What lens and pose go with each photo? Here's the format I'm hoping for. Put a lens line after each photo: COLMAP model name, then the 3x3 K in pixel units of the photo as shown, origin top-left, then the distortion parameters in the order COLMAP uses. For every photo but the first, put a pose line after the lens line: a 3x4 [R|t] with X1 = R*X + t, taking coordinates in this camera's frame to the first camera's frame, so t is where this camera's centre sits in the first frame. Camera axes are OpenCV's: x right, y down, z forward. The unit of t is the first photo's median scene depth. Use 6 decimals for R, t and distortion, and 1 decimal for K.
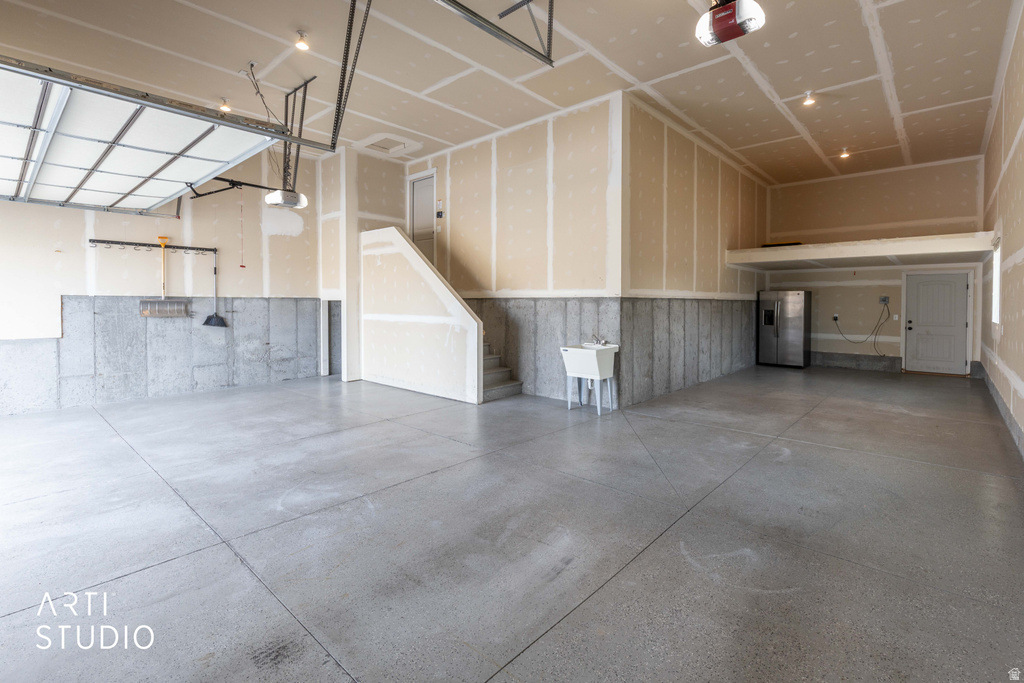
lens RADIAL K [[479.6, 0, 503.6], [0, 479.6, 311.7], [0, 0, 1]] dist [0.002840, 0.000762]
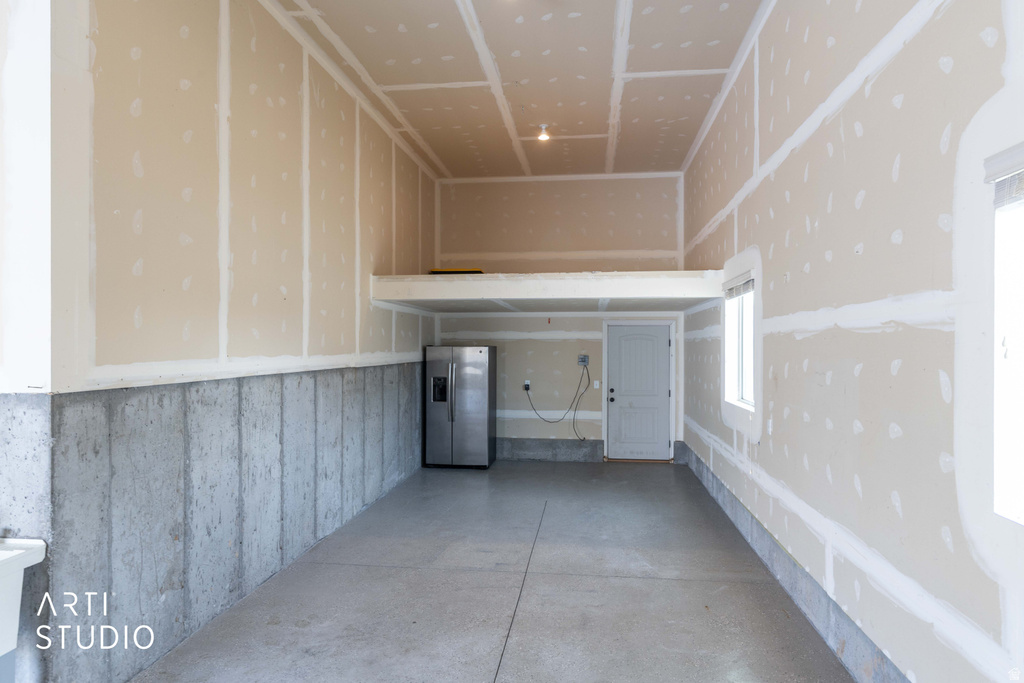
lens RADIAL K [[668.7, 0, 513.0], [0, 668.7, 342.9], [0, 0, 1]] dist [0.004252, 0.006553]
pose [[0.814841, 0.002480, 0.579679, 0.180177], [0.010462, 0.999765, -0.018984, -0.040860], [-0.579590, 0.021534, 0.814624, 0.336460]]
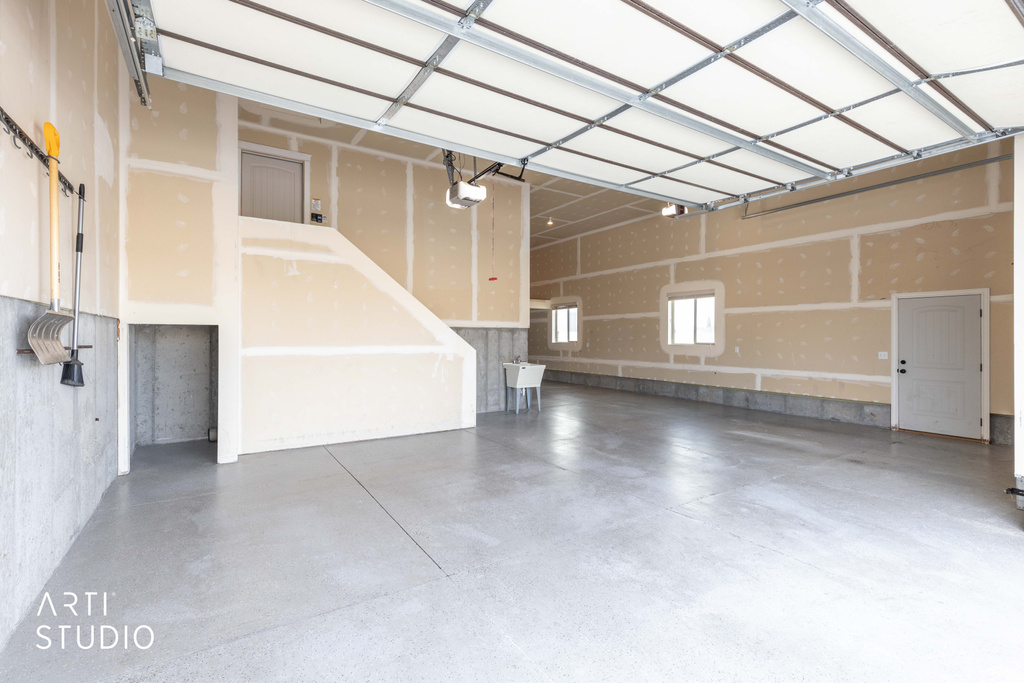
lens RADIAL K [[479.6, 0, 505.0], [0, 479.6, 336.7], [0, 0, 1]] dist [0.002840, 0.000762]
pose [[0.239663, 0.000092, 0.970856, -0.879522], [0.016625, 0.999853, -0.004199, -0.000399], [-0.970714, 0.017147, 0.239626, 0.558424]]
